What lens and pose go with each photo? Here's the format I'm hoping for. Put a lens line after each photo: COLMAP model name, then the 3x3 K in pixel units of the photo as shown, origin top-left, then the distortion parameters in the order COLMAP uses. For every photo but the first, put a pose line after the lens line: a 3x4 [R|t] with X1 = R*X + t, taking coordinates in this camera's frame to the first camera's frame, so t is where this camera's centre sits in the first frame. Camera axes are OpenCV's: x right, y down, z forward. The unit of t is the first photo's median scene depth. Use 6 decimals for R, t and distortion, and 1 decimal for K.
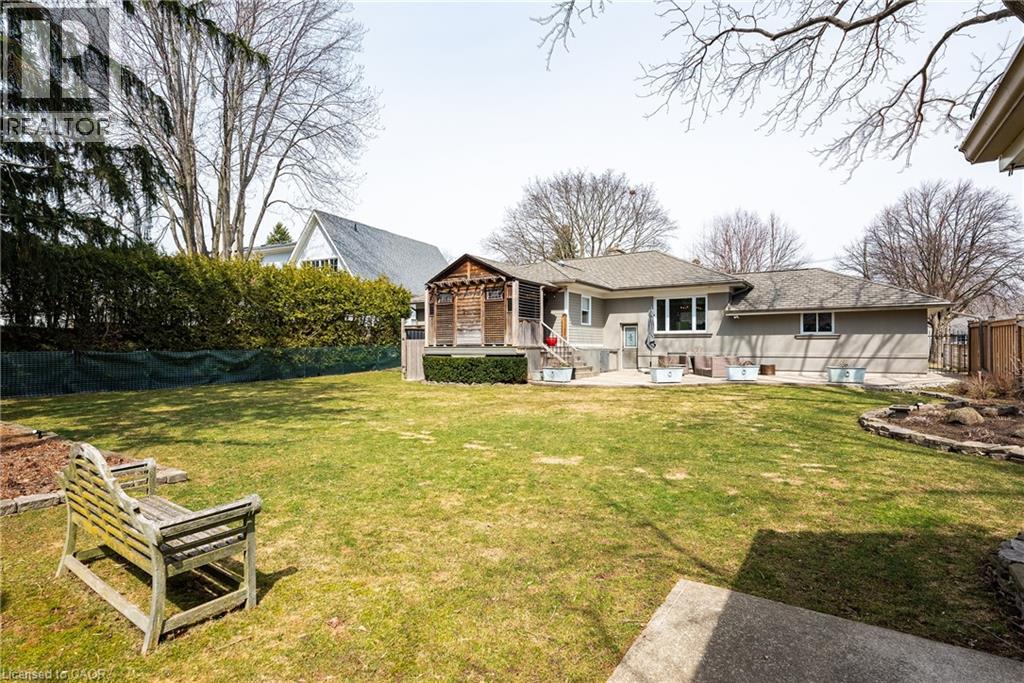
lens RADIAL K [[472.7, 0, 512.0], [0, 472.7, 341.5], [0, 0, 1]] dist [0.003642, 0.000099]
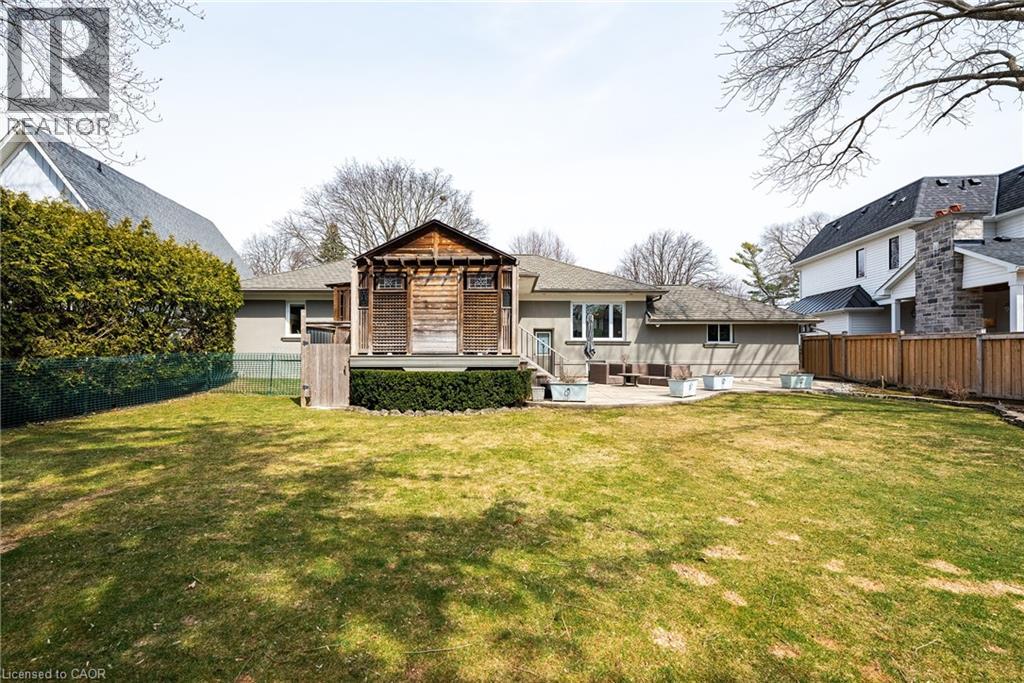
lens RADIAL K [[450.0, 0, 512.0], [0, 450.0, 341.5], [0, 0, 1]] dist [0.000390, -0.000022]
pose [[0.857533, 0.014844, 0.514214, -0.310348], [-0.007166, 0.999831, -0.016911, 0.000738], [-0.514379, 0.010816, 0.857495, 0.359887]]
